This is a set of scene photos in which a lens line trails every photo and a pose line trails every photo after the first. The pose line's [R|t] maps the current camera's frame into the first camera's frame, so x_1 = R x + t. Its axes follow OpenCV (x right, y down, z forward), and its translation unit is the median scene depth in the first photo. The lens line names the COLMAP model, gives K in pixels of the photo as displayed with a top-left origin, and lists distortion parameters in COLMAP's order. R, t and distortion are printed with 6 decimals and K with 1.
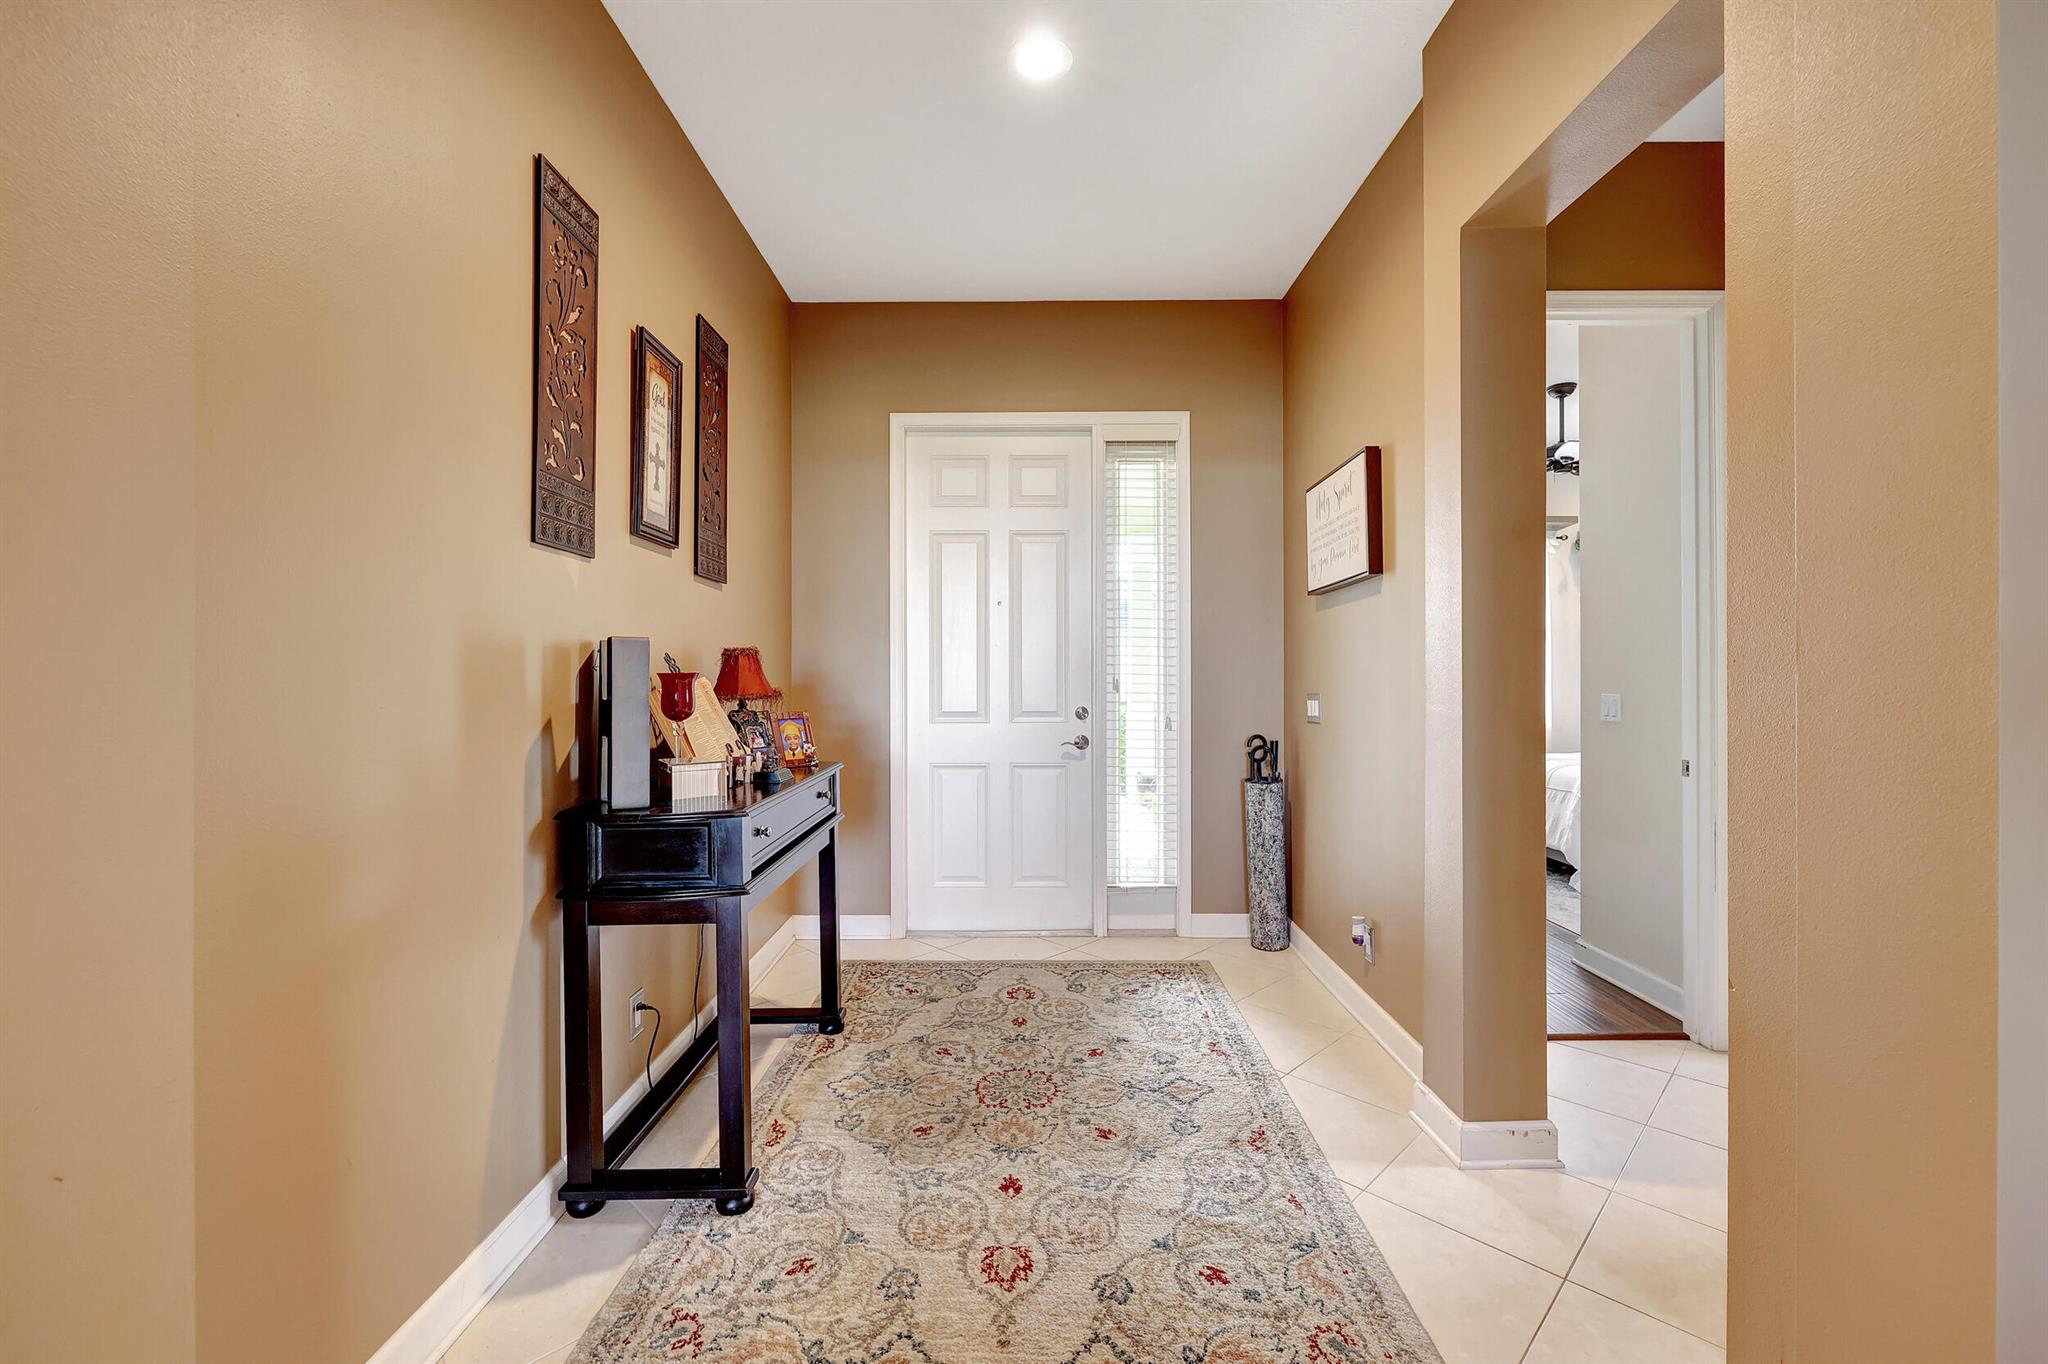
lens RADIAL K [[859.0, 0, 1018.4], [0, 859.0, 664.1], [0, 0, 1]] dist [-0.002023, -0.000143]
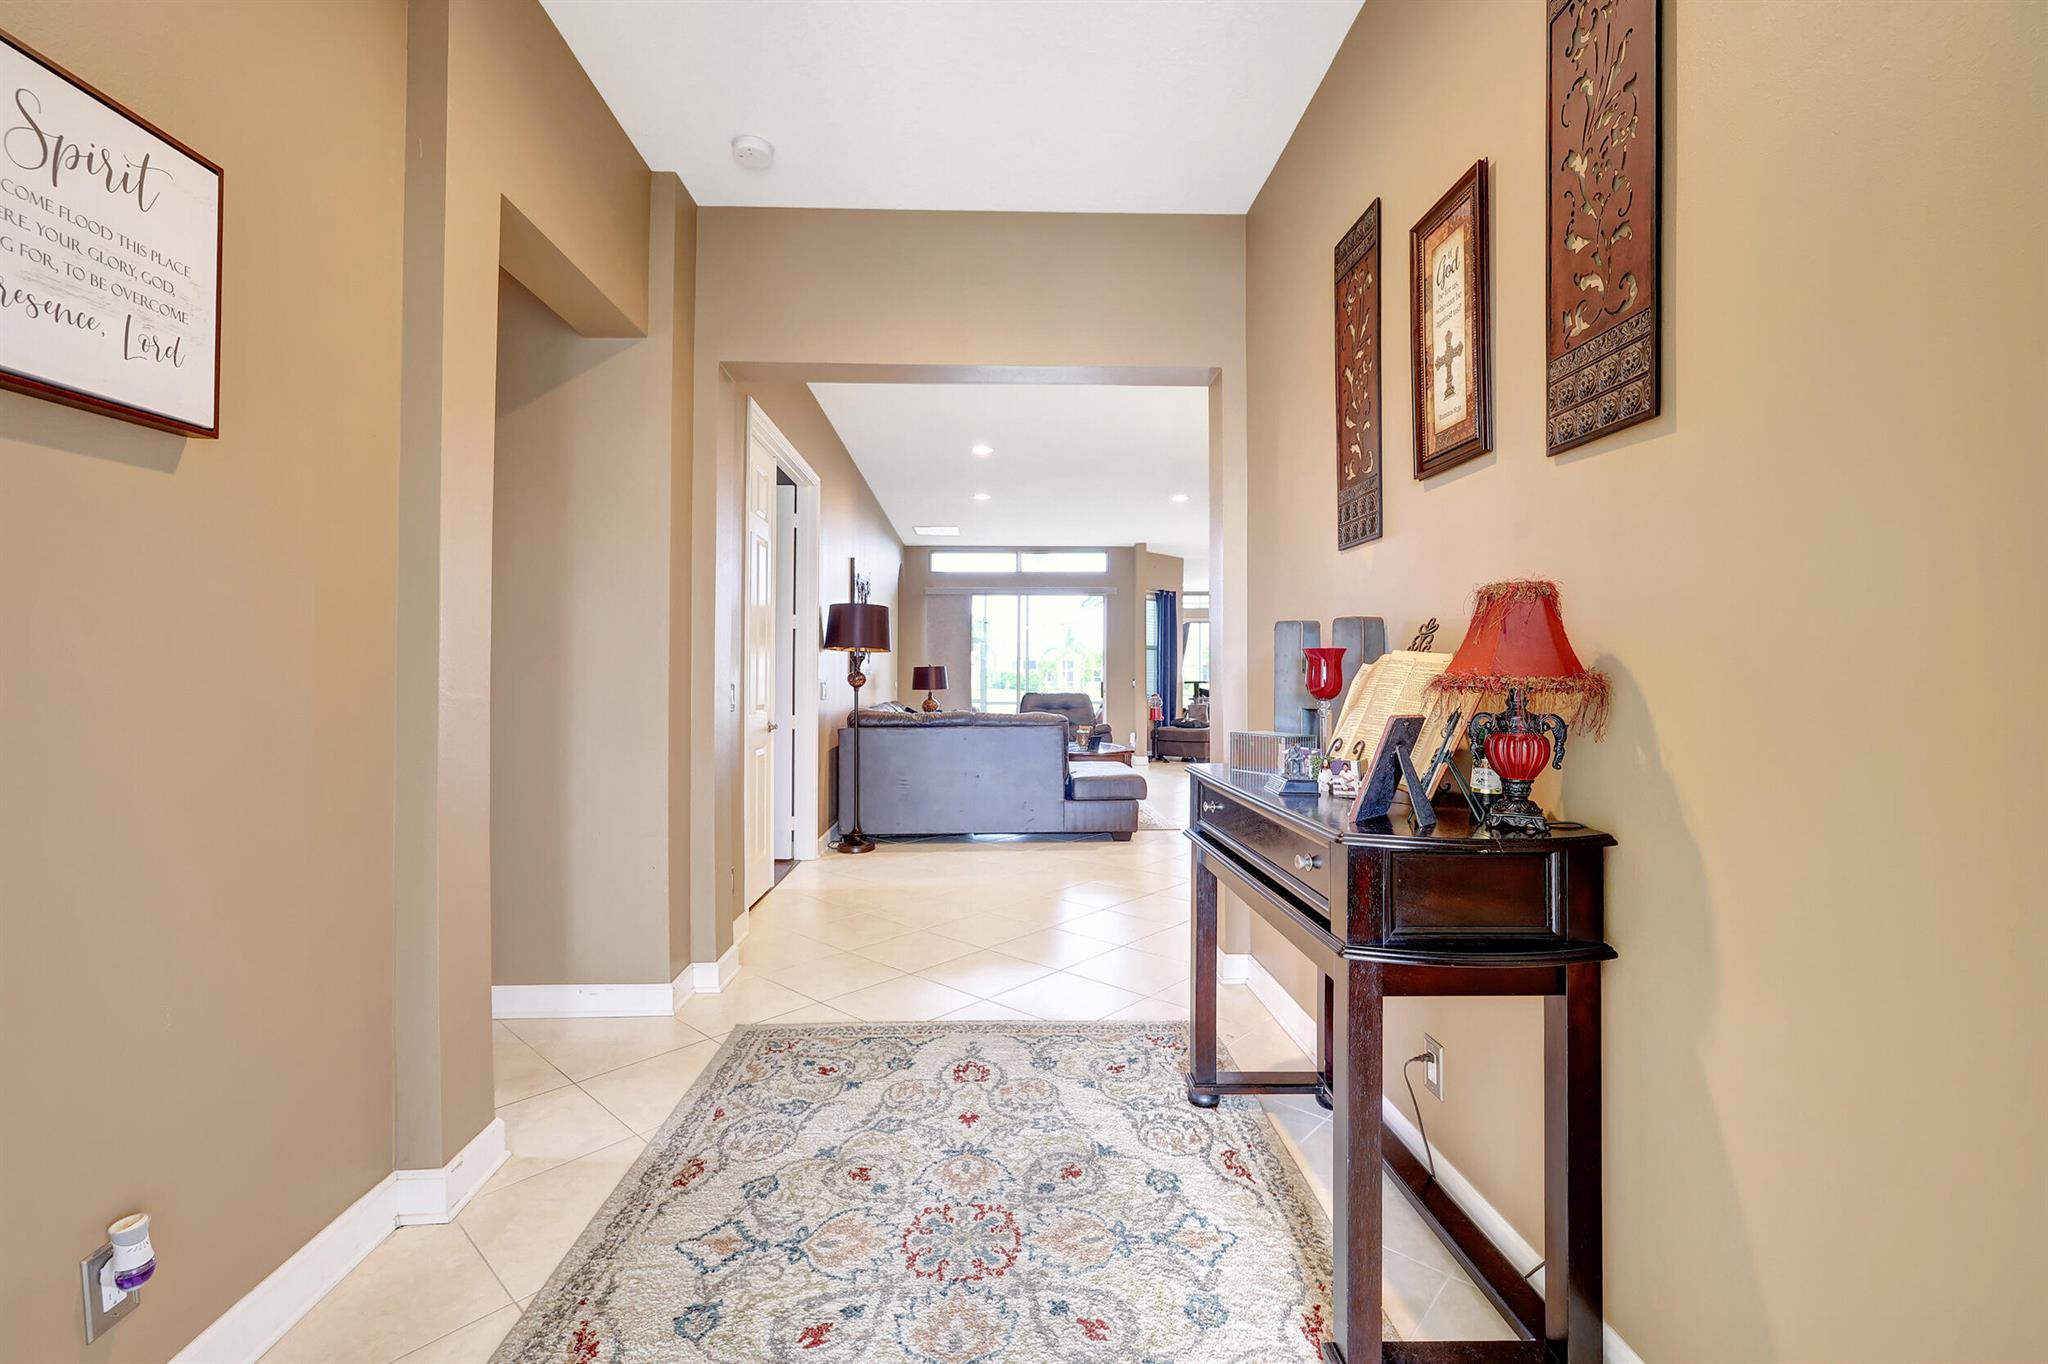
lens RADIAL K [[859.0, 0, 1018.4], [0, 859.0, 664.1], [0, 0, 1]] dist [-0.002023, -0.000143]
pose [[-0.998611, 0.004498, -0.052501, -0.016019], [0.005514, 0.999800, -0.019210, 0.049893], [0.052404, -0.019473, -0.998436, 1.999844]]
